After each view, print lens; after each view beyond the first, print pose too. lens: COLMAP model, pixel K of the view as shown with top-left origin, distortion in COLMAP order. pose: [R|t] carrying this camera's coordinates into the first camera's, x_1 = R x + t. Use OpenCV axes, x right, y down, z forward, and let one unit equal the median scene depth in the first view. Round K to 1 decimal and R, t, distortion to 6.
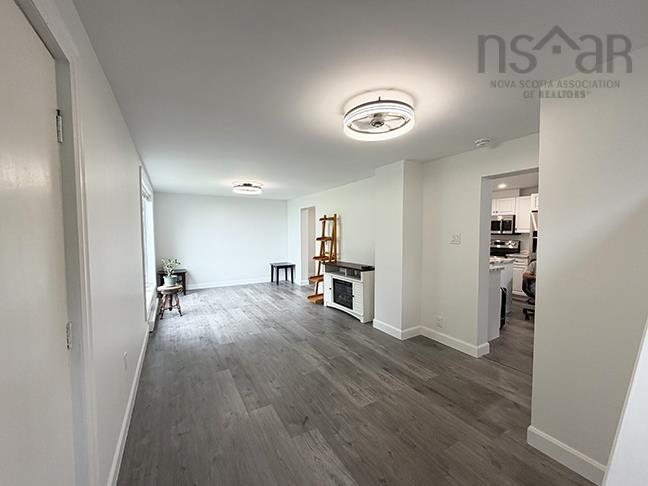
lens RADIAL K [[258.8, 0, 323.6], [0, 258.8, 242.6], [0, 0, 1]] dist [-0.000123, 0.000340]
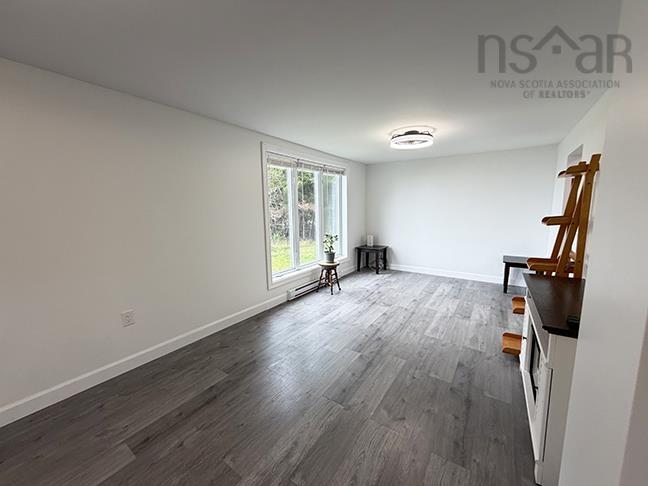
lens RADIAL K [[258.8, 0, 323.9], [0, 258.8, 243.9], [0, 0, 1]] dist [-0.000123, 0.000340]
pose [[0.424830, 0.126014, -0.896460, 0.319745], [-0.030137, 0.991684, 0.125117, -0.024713], [0.904772, -0.026137, 0.425095, 0.674675]]
